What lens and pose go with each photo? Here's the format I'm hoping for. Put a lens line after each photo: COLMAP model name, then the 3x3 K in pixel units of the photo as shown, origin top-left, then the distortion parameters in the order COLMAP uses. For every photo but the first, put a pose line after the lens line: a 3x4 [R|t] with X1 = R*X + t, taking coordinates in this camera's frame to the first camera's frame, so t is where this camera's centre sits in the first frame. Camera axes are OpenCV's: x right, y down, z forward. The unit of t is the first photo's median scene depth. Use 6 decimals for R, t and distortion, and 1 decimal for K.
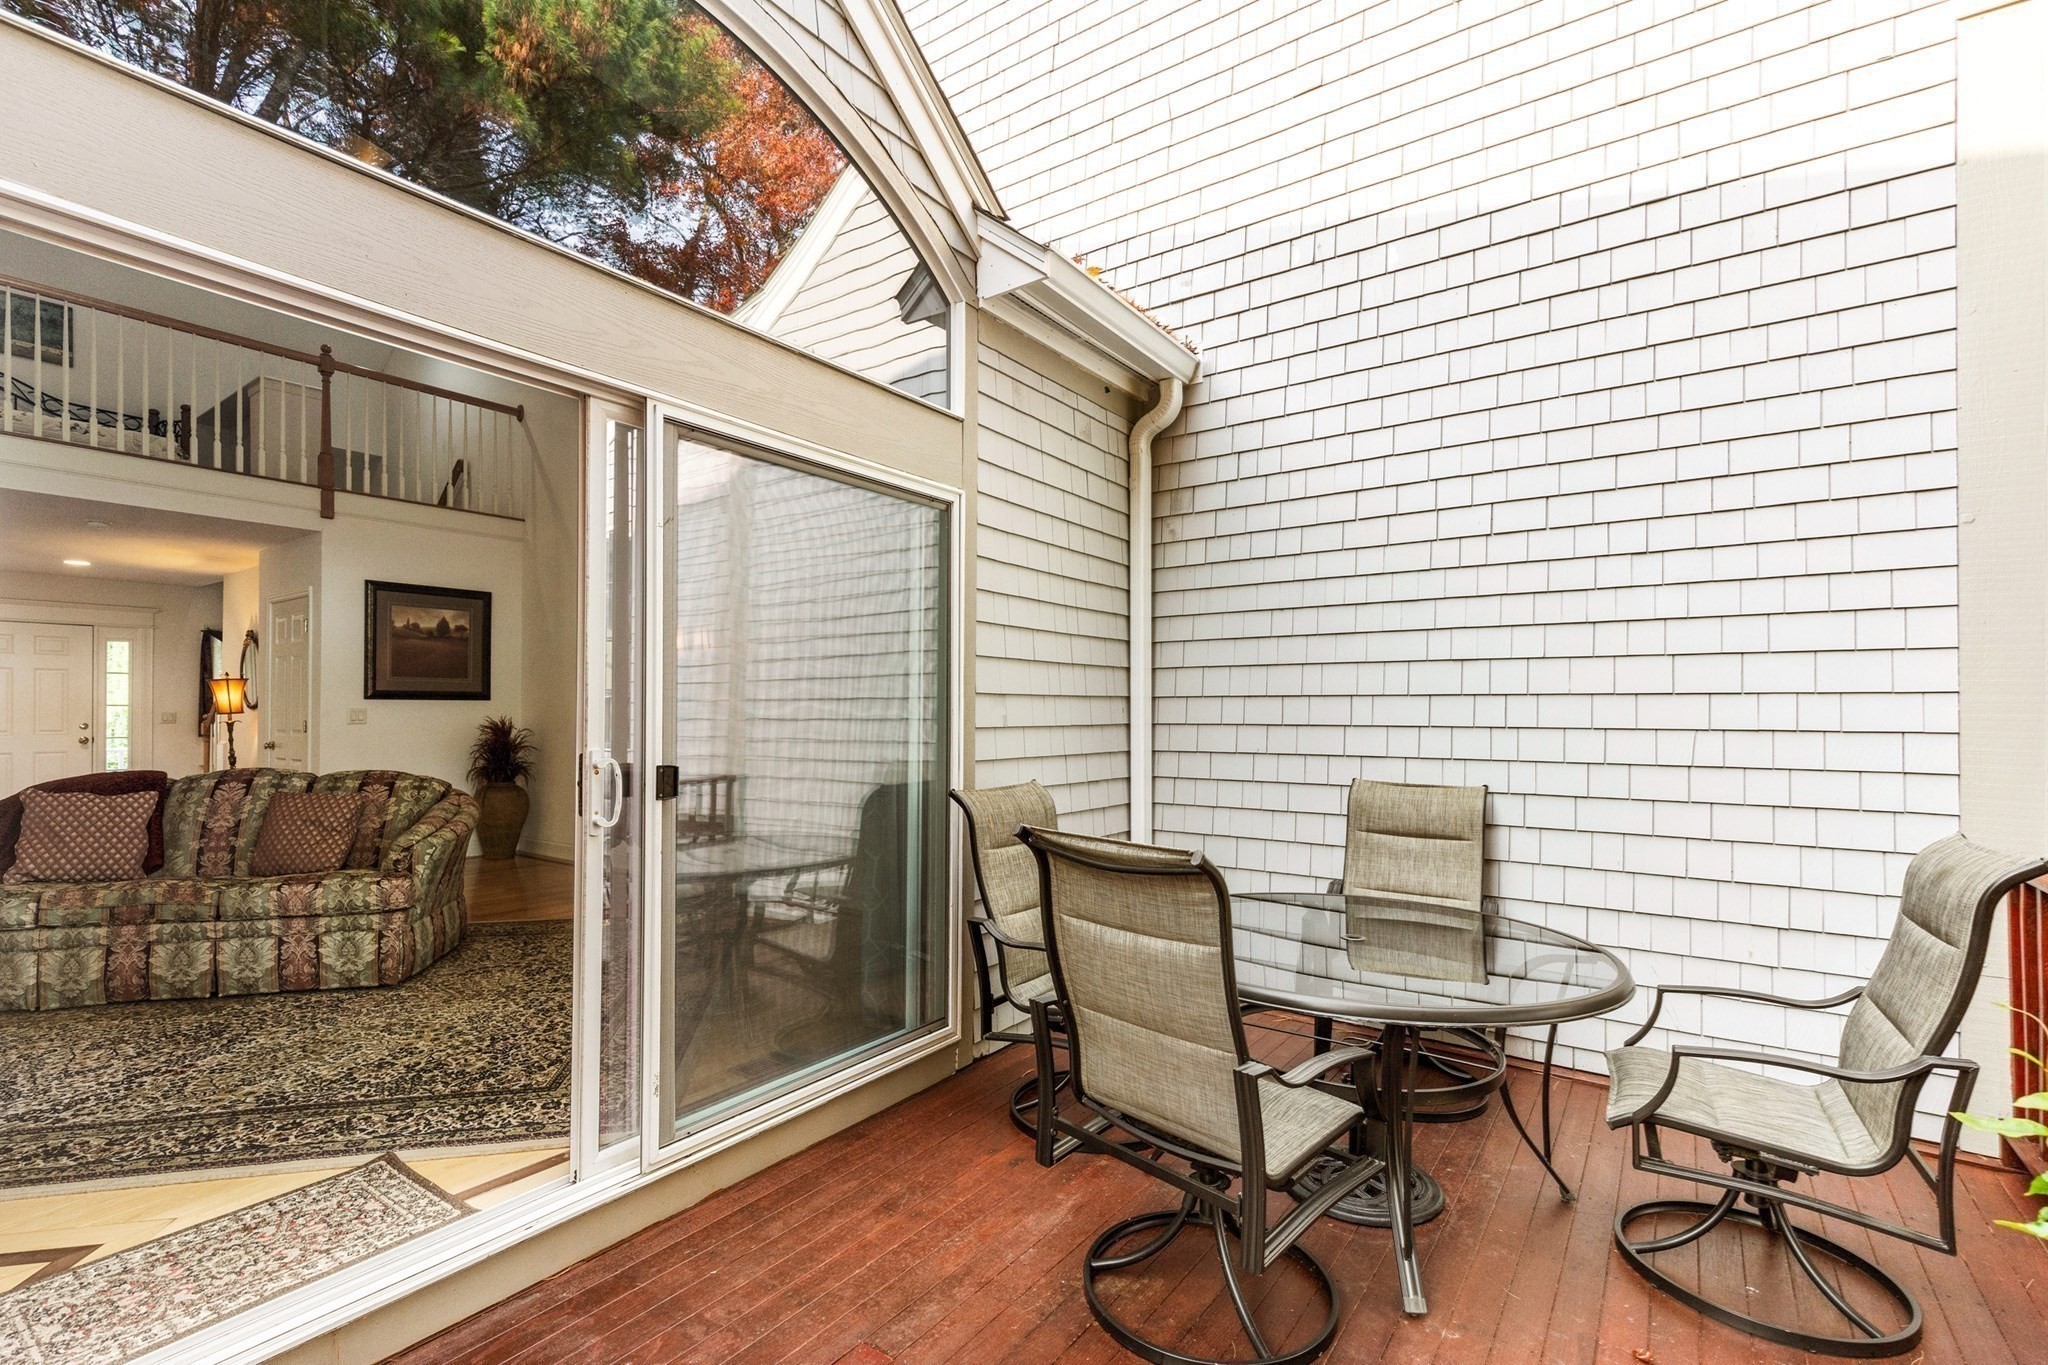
lens RADIAL K [[922.1, 0, 1018.6], [0, 922.1, 700.1], [0, 0, 1]] dist [0.010985, -0.001004]
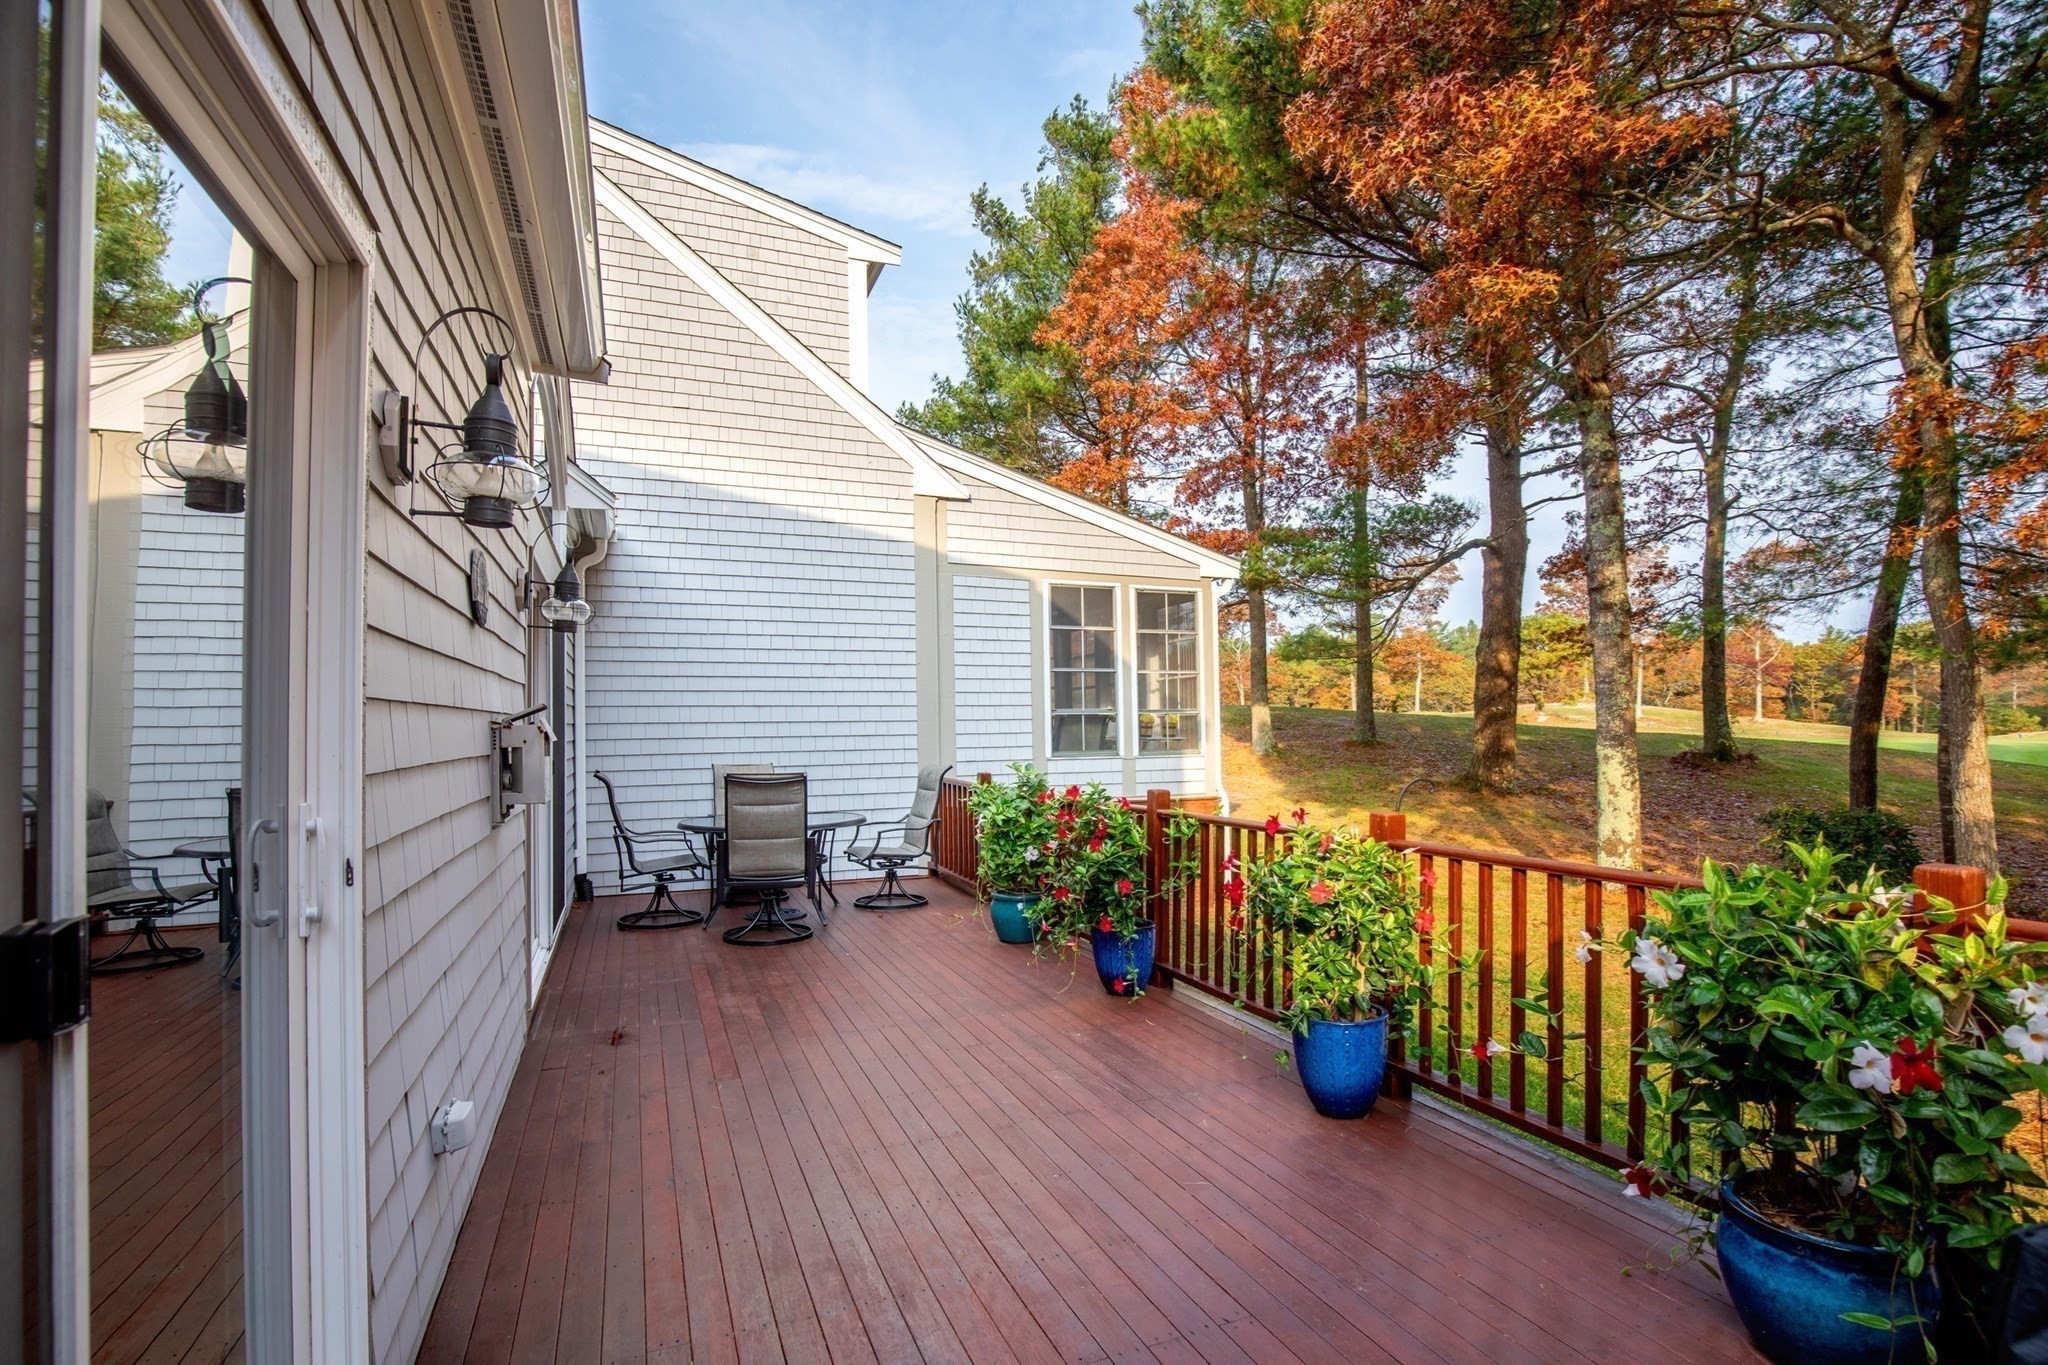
lens RADIAL K [[922.1, 0, 1021.9], [0, 922.1, 700.8], [0, 0, 1]] dist [0.010985, -0.001004]
pose [[0.531722, 0.006470, 0.846894, -1.295500], [0.005796, 0.999920, -0.011279, -0.036331], [-0.846899, 0.010906, 0.531641, -0.844279]]
